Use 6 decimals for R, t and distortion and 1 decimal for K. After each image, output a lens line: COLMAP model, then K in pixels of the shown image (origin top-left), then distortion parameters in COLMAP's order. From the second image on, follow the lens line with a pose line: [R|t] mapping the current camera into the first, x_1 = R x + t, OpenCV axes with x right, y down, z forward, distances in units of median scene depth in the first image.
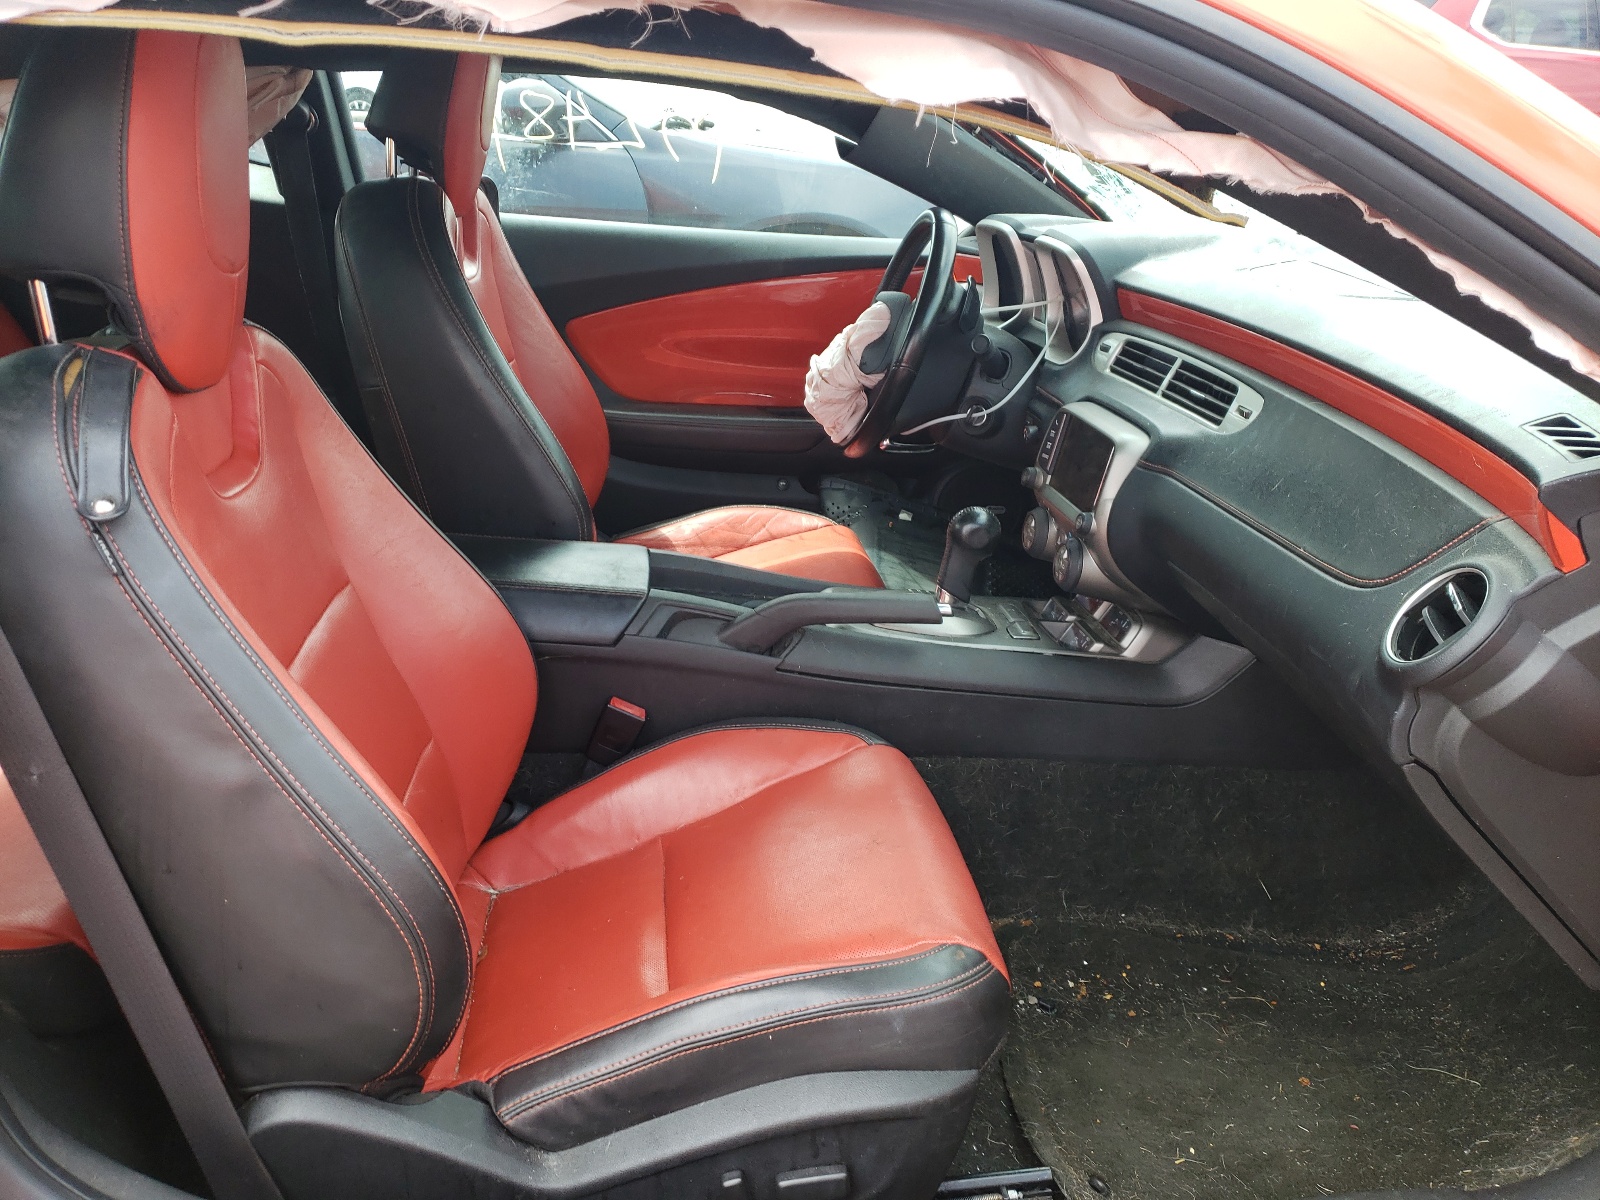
lens RADIAL K [[1222.8, 0, 799.9], [0, 1222.8, 564.9], [0, 0, 1]] dist [0.100146, -0.173575]
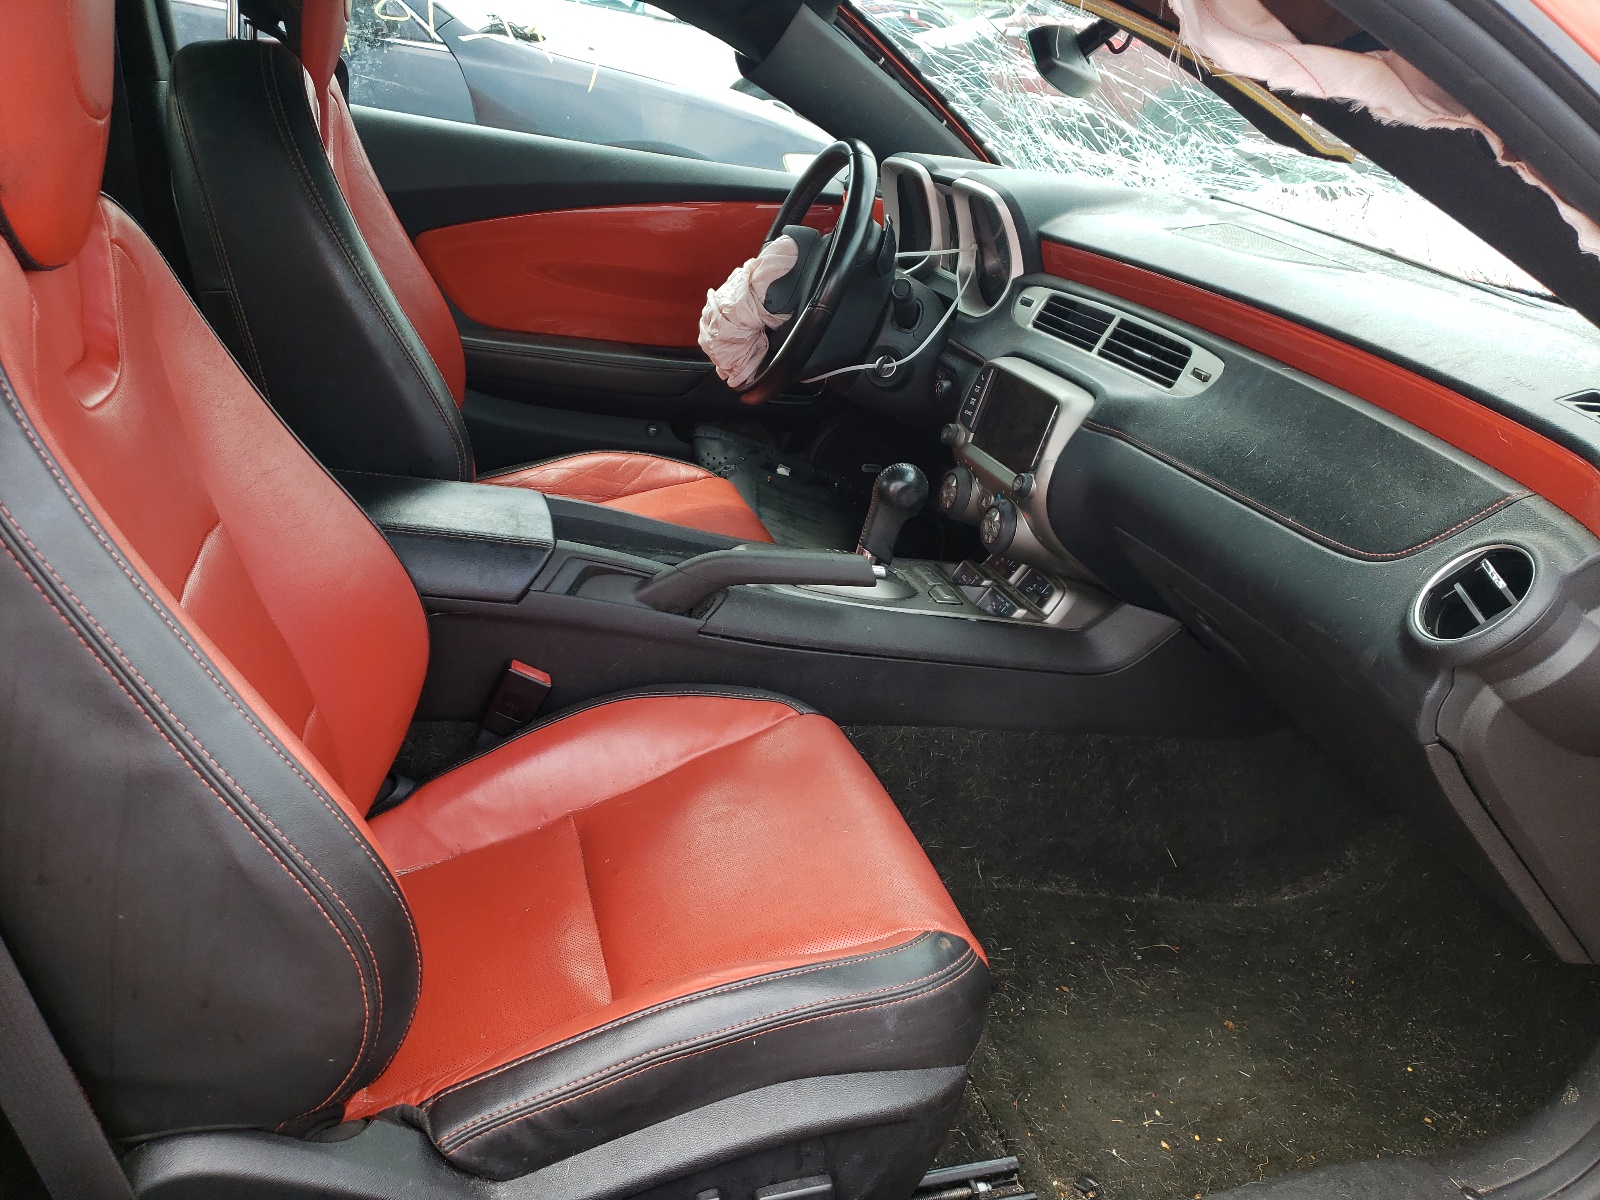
lens RADIAL K [[1218.3, 0, 798.9], [0, 1218.3, 595.8], [0, 0, 1]] dist [0.063107, -0.070882]
pose [[0.982461, 0.022011, 0.185163, -0.117146], [-0.033313, 0.997752, 0.058152, 0.003146], [-0.183467, -0.063300, 0.980986, 0.097805]]
